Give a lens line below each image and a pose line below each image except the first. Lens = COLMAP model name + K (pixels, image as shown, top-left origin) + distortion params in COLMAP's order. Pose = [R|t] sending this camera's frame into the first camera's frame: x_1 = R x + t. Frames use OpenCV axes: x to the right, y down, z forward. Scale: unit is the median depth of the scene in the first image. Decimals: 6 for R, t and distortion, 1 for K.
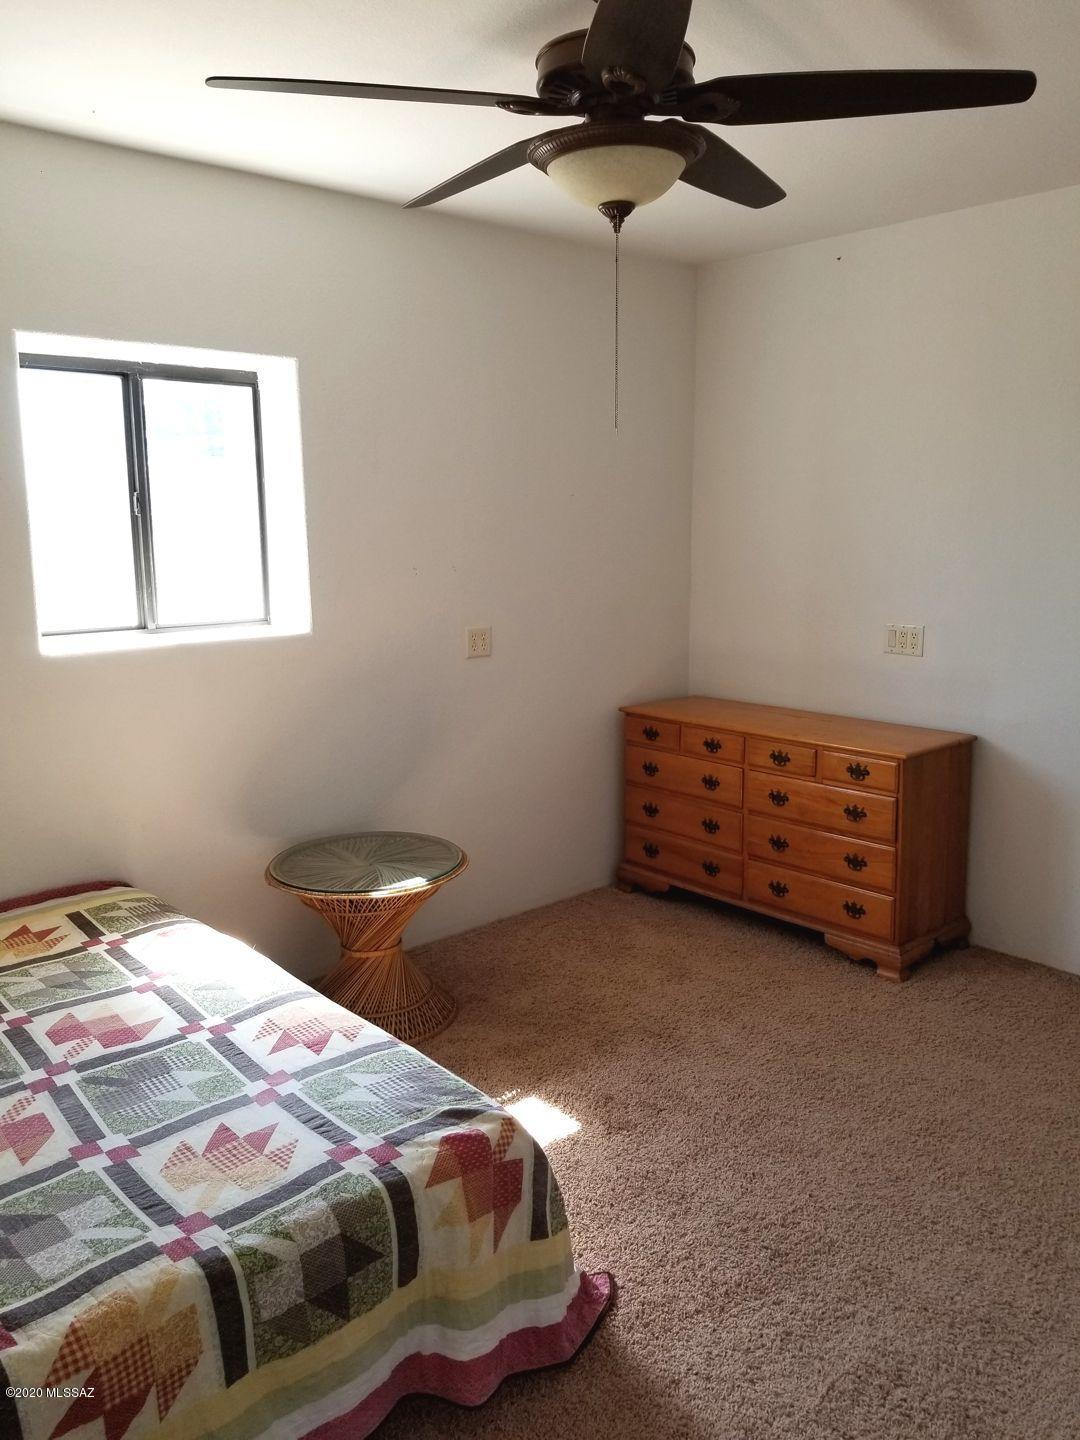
lens RADIAL K [[1142.4, 0, 567.2], [0, 1142.4, 704.0], [0, 0, 1]] dist [0.092525, -0.165548]
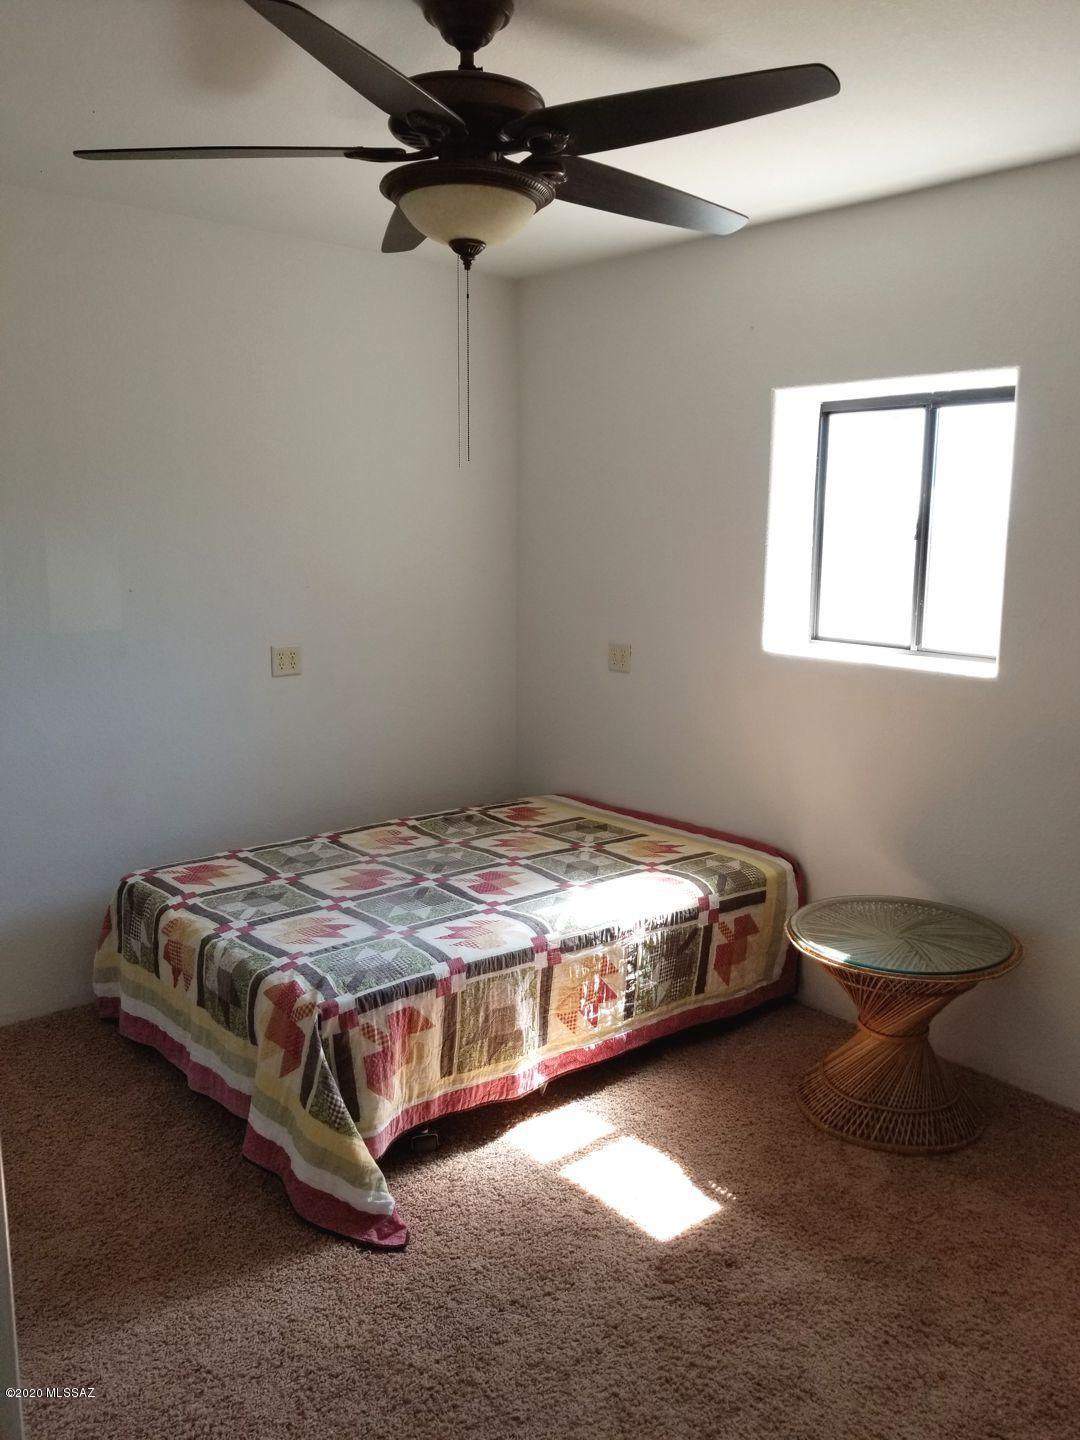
lens RADIAL K [[1142.4, 0, 567.2], [0, 1142.4, 704.0], [0, 0, 1]] dist [0.092525, -0.165548]
pose [[-0.012962, 0.171990, -0.985013, 1.005507], [-0.185078, 0.967662, 0.171396, -0.207965], [0.982638, 0.184526, 0.019288, 1.031255]]
